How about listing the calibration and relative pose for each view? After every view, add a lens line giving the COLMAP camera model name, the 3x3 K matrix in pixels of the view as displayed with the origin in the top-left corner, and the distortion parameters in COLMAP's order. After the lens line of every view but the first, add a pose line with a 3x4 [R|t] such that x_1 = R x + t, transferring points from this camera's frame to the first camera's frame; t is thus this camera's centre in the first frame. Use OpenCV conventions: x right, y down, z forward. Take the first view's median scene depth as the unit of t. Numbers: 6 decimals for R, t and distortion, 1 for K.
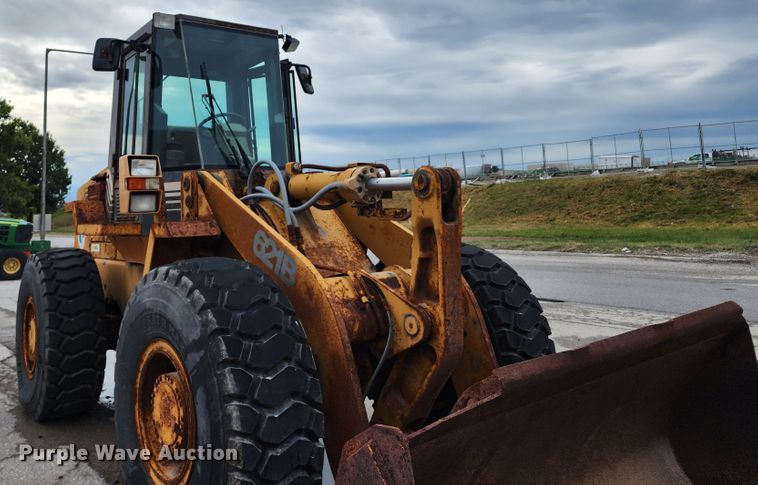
lens RADIAL K [[610.6, 0, 306.1], [0, 610.6, 138.2], [0, 0, 1]] dist [0.060965, -0.061218]
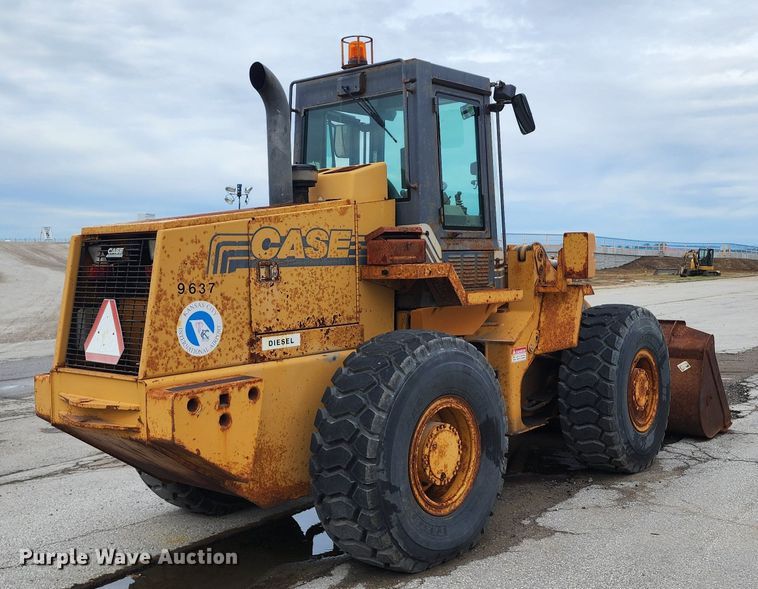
lens RADIAL K [[863.6, 0, 375.6], [0, 863.6, 287.9], [0, 0, 1]] dist [0.140943, 0.000000]
pose [[-0.261854, 0.004199, 0.965098, -2.097962], [-0.096747, 0.994839, -0.030578, 0.263618], [-0.960246, -0.101377, -0.260097, 2.069488]]
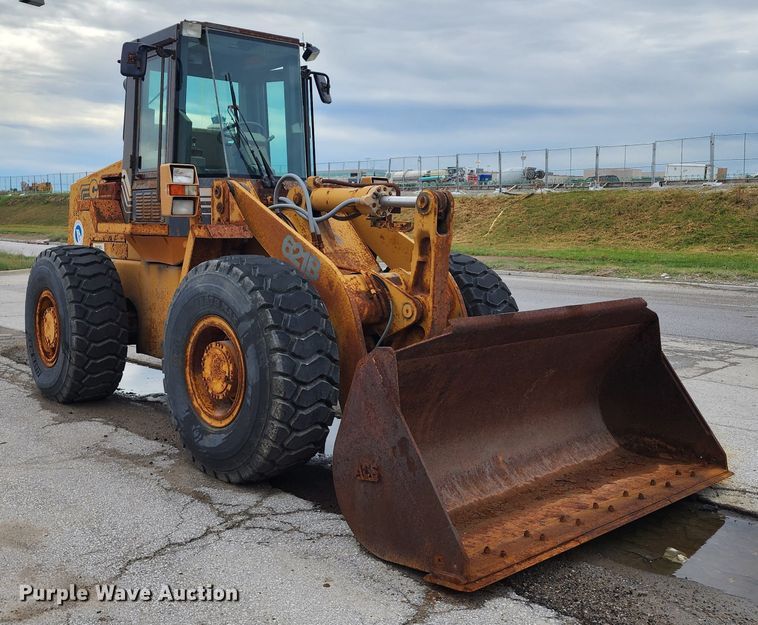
lens RADIAL K [[812.2, 0, 375.5], [0, 812.2, 255.5], [0, 0, 1]] dist [0.071861, 0.000000]
pose [[0.994247, 0.036802, 0.100595, -0.065189], [-0.052704, 0.985658, 0.160315, -0.073628], [-0.093252, -0.164694, 0.981927, -0.582702]]
